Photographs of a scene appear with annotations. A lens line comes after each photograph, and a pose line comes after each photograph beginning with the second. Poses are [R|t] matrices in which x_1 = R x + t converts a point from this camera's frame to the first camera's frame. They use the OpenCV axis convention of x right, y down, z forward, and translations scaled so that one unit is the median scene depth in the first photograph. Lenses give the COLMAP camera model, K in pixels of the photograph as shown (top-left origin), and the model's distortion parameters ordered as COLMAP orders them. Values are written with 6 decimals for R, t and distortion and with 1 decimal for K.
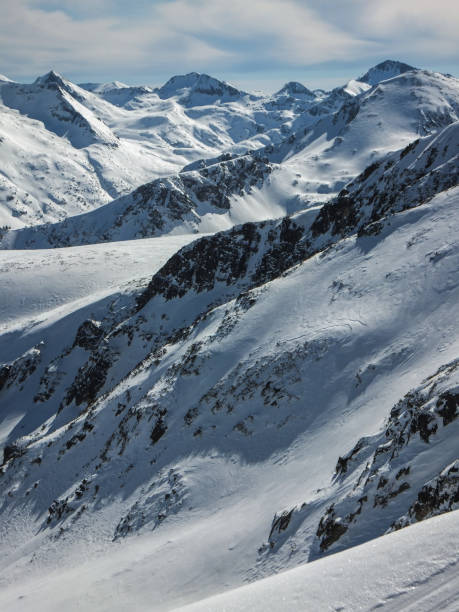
lens RADIAL K [[1014.2, 0, 165.7], [0, 1014.2, 256.4], [0, 0, 1]] dist [0.219270, -0.085486]
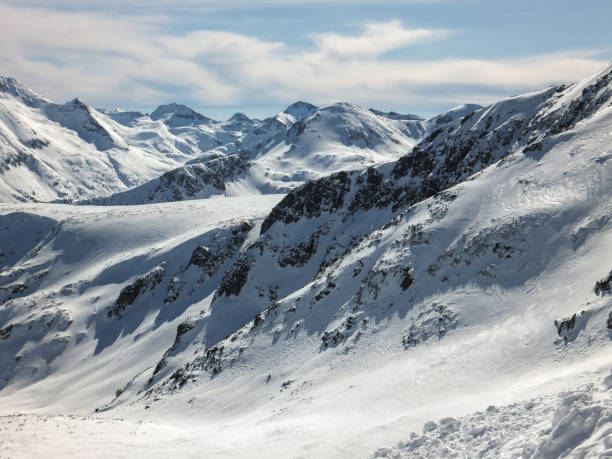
lens RADIAL K [[692.7, 0, 181.8], [0, 692.7, 249.9], [0, 0, 1]] dist [0.077934, -0.006615]
pose [[0.990236, 0.008494, 0.139143, -0.228823], [-0.008743, 0.999961, 0.001173, 0.064715], [-0.139128, -0.002378, 0.990272, 0.039208]]
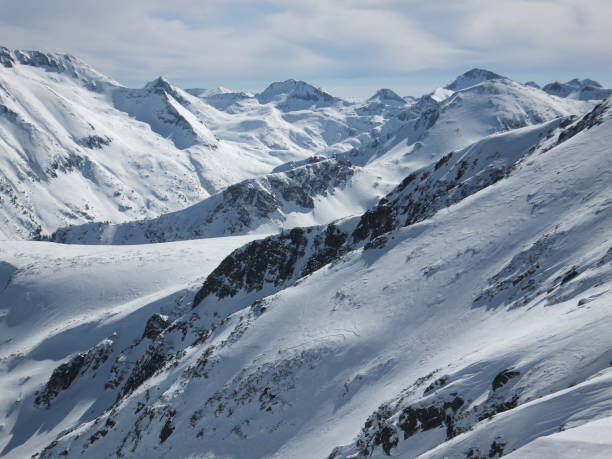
lens RADIAL K [[929.2, 0, 242.3], [0, 929.2, 265.0], [0, 0, 1]] dist [0.184356, 0.053409]
pose [[0.998809, 0.017460, -0.045569, 0.056490], [-0.016481, 0.999627, 0.021762, -0.011679], [0.045932, -0.020985, 0.998724, 0.019236]]
